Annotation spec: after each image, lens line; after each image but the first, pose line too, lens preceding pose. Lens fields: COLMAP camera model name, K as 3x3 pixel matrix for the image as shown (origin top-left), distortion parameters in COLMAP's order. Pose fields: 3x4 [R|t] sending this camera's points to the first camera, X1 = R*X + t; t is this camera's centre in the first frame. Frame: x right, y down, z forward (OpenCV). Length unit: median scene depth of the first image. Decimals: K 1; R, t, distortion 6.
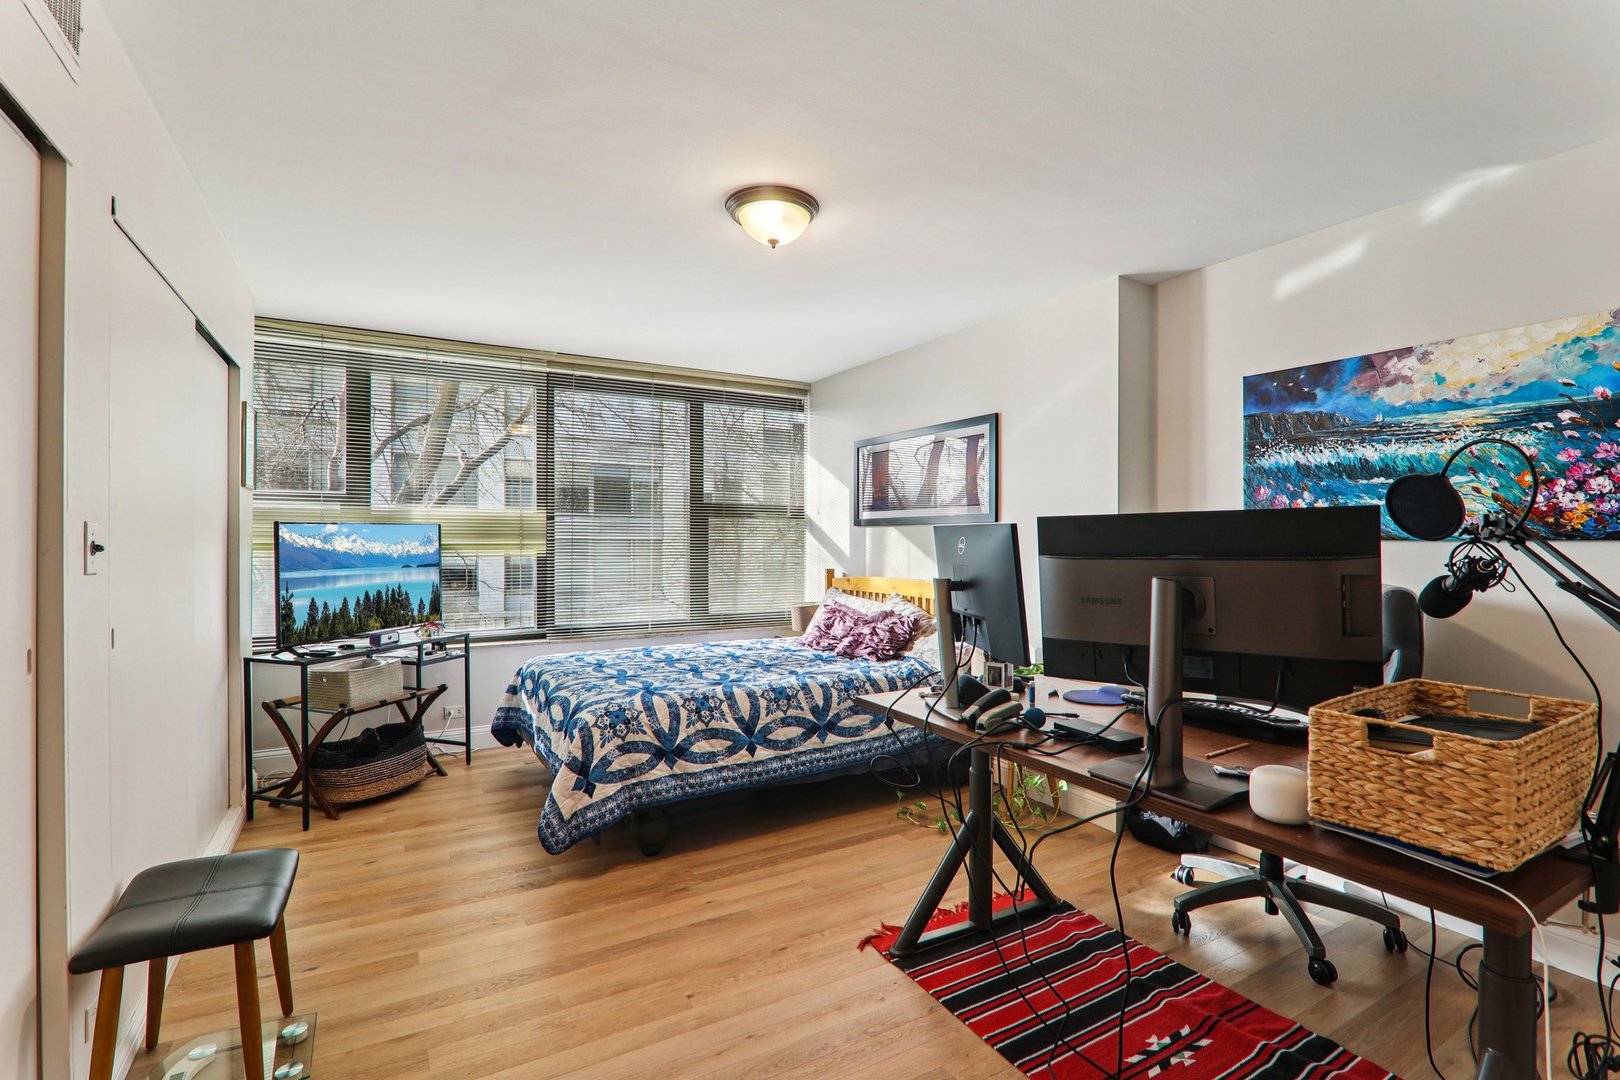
lens RADIAL K [[741.9, 0, 803.5], [0, 741.9, 539.4], [0, 0, 1]] dist [-0.017559, -0.000019]
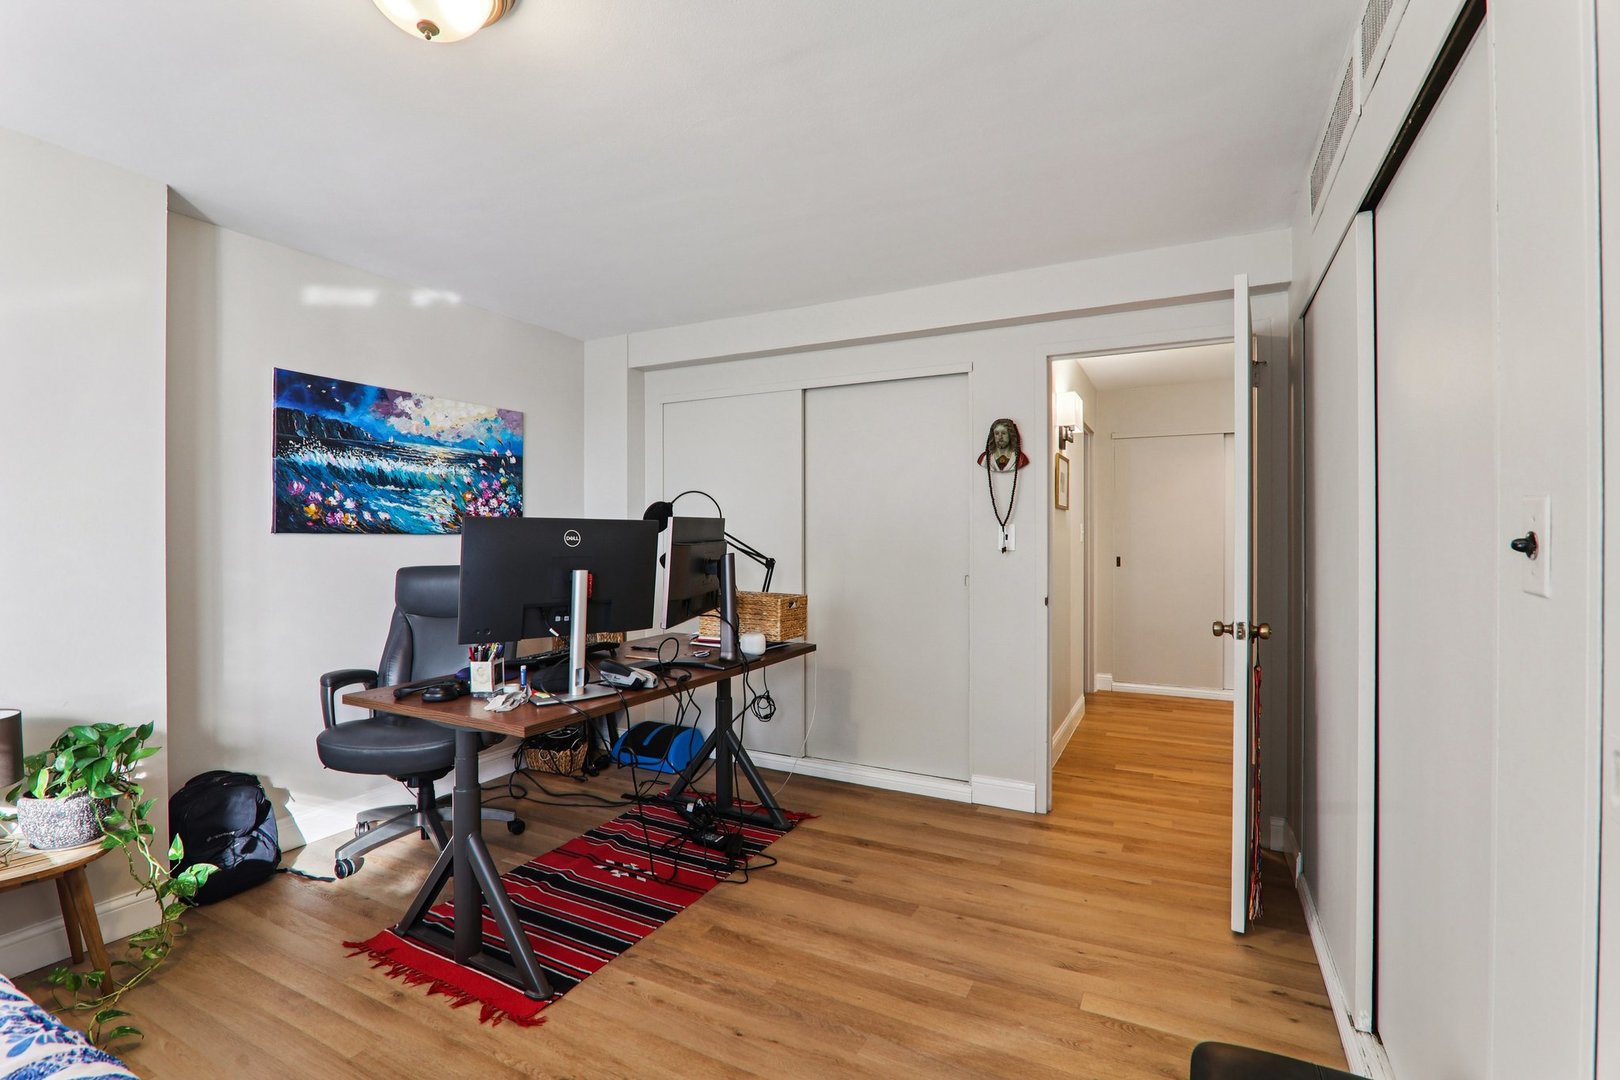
lens RADIAL K [[741.9, 0, 804.4], [0, 741.9, 536.1], [0, 0, 1]] dist [-0.017559, -0.000019]
pose [[-0.532966, -0.016373, 0.845978, -0.734811], [-0.014953, 0.999839, 0.009931, -0.019030], [-0.846005, -0.007357, -0.533125, 1.108330]]
